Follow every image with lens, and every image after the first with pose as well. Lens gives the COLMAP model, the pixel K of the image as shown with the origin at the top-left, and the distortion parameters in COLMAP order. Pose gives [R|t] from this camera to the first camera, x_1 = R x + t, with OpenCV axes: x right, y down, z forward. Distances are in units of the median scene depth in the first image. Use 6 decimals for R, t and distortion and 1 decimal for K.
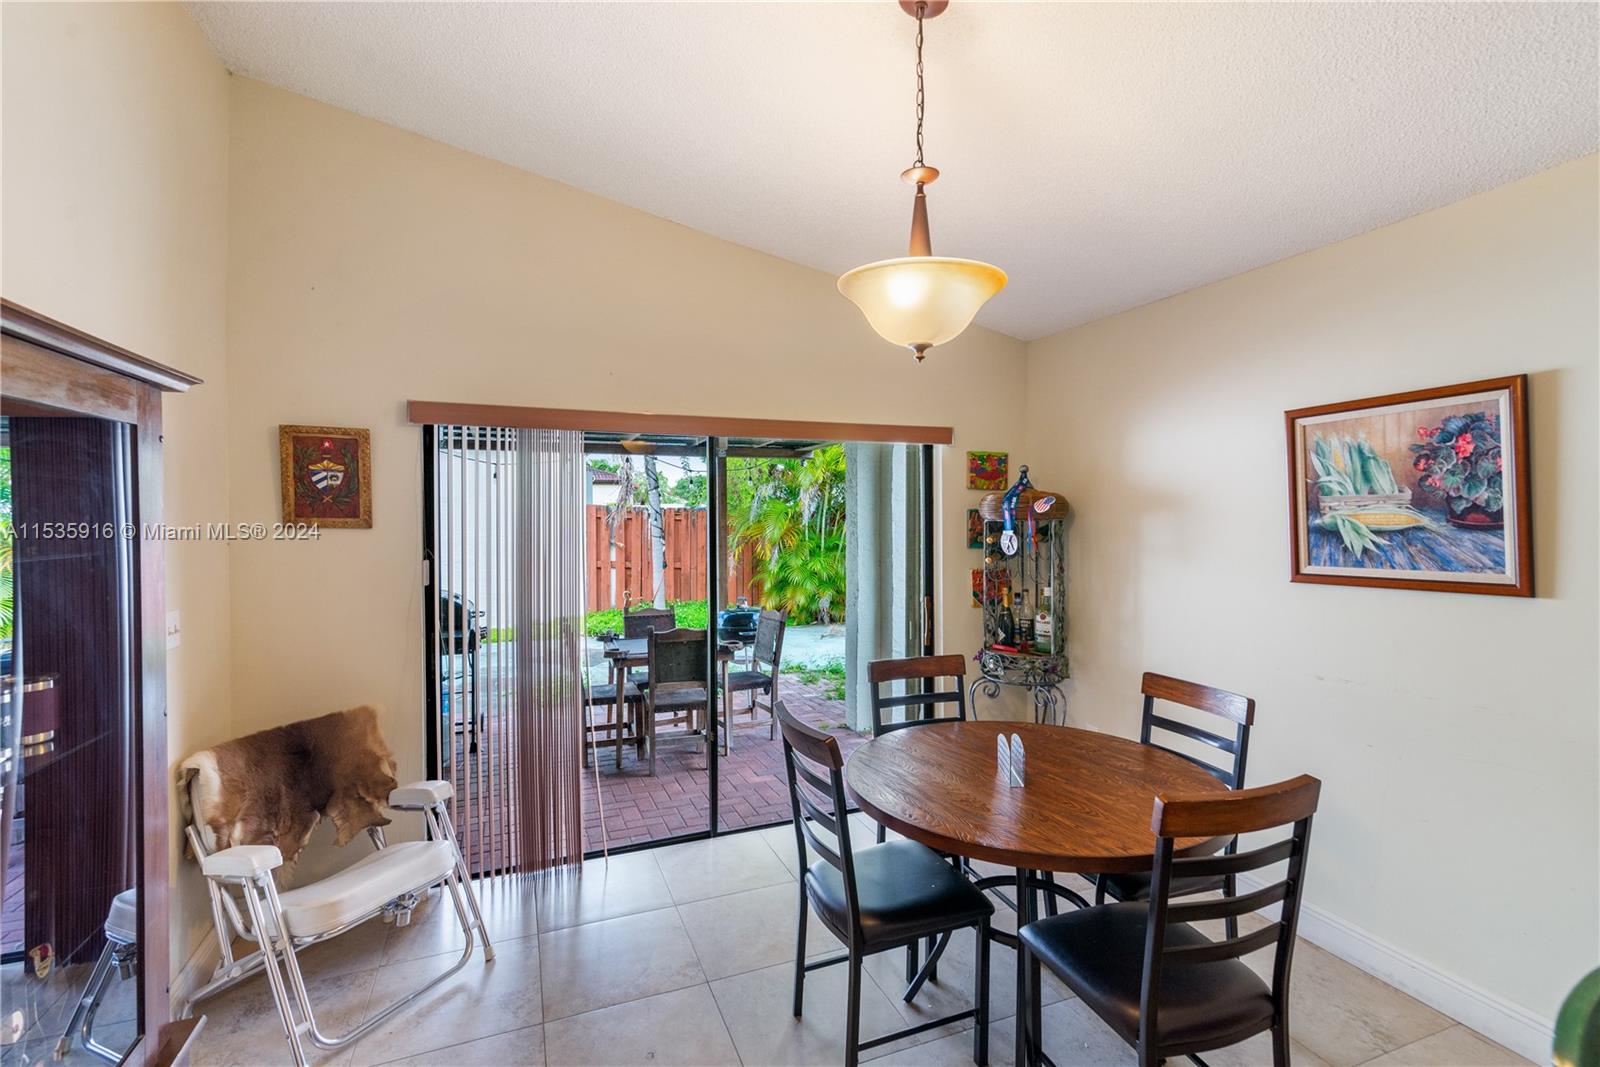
lens RADIAL K [[730.4, 0, 796.5], [0, 730.4, 513.3], [0, 0, 1]] dist [0.018436, -0.000389]
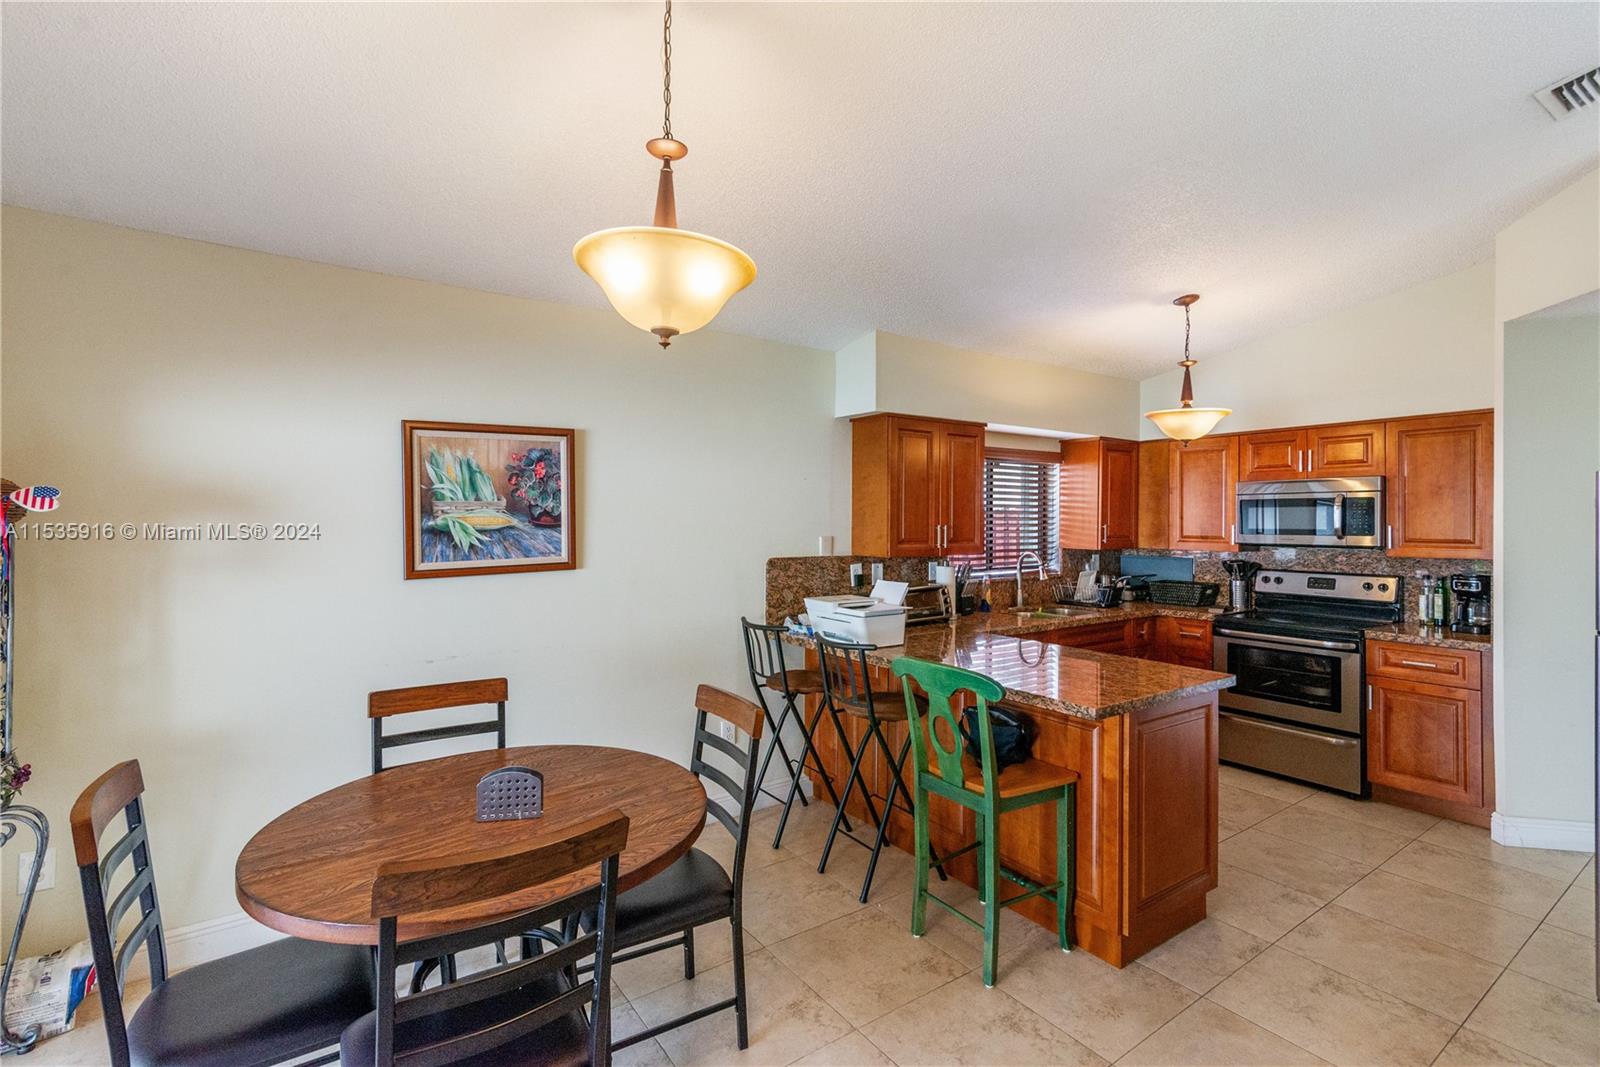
lens RADIAL K [[730.4, 0, 796.5], [0, 730.4, 513.3], [0, 0, 1]] dist [0.018436, -0.000389]
pose [[-0.233848, 0.009260, 0.972229, -0.572997], [-0.001836, 0.999949, -0.009965, 0.006795], [-0.972272, -0.004116, -0.233819, 0.790512]]
